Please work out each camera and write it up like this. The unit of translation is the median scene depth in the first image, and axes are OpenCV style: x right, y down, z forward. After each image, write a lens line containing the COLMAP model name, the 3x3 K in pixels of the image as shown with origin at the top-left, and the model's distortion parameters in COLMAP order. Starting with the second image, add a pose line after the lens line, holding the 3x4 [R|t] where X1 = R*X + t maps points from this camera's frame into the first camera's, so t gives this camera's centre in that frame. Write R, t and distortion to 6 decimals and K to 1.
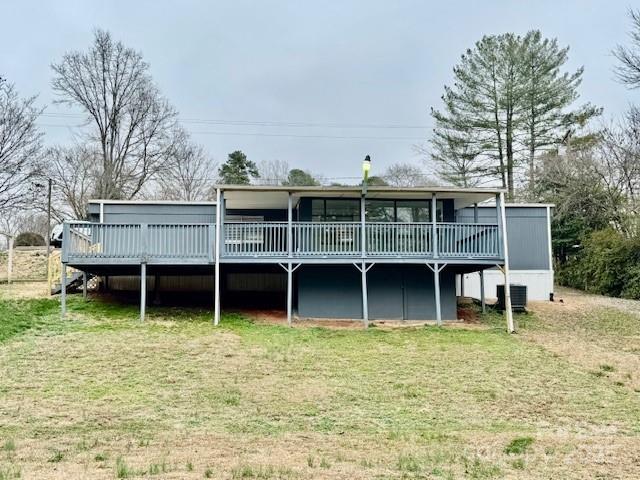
lens RADIAL K [[632.9, 0, 320.0], [0, 632.9, 240.0], [0, 0, 1]] dist [0.028192, 0.016945]
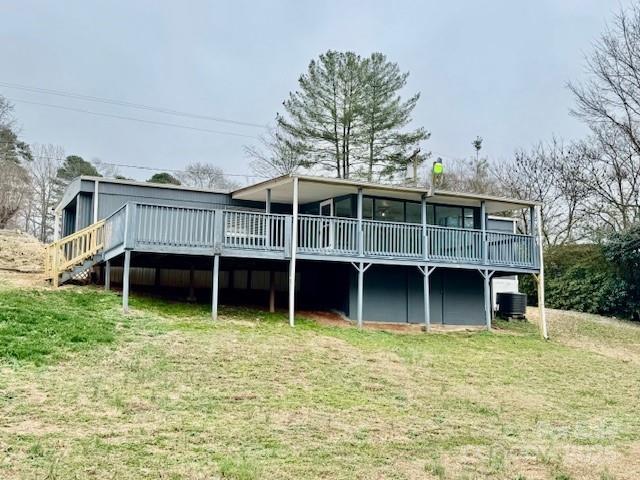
lens RADIAL K [[624.1, 0, 320.0], [0, 624.1, 240.0], [0, 0, 1]] dist [0.115410, -0.002647]
pose [[0.943473, 0.061179, 0.325755, -0.312326], [-0.060753, 0.998087, -0.011492, 0.013075], [-0.325835, -0.008948, 0.945384, 0.099374]]
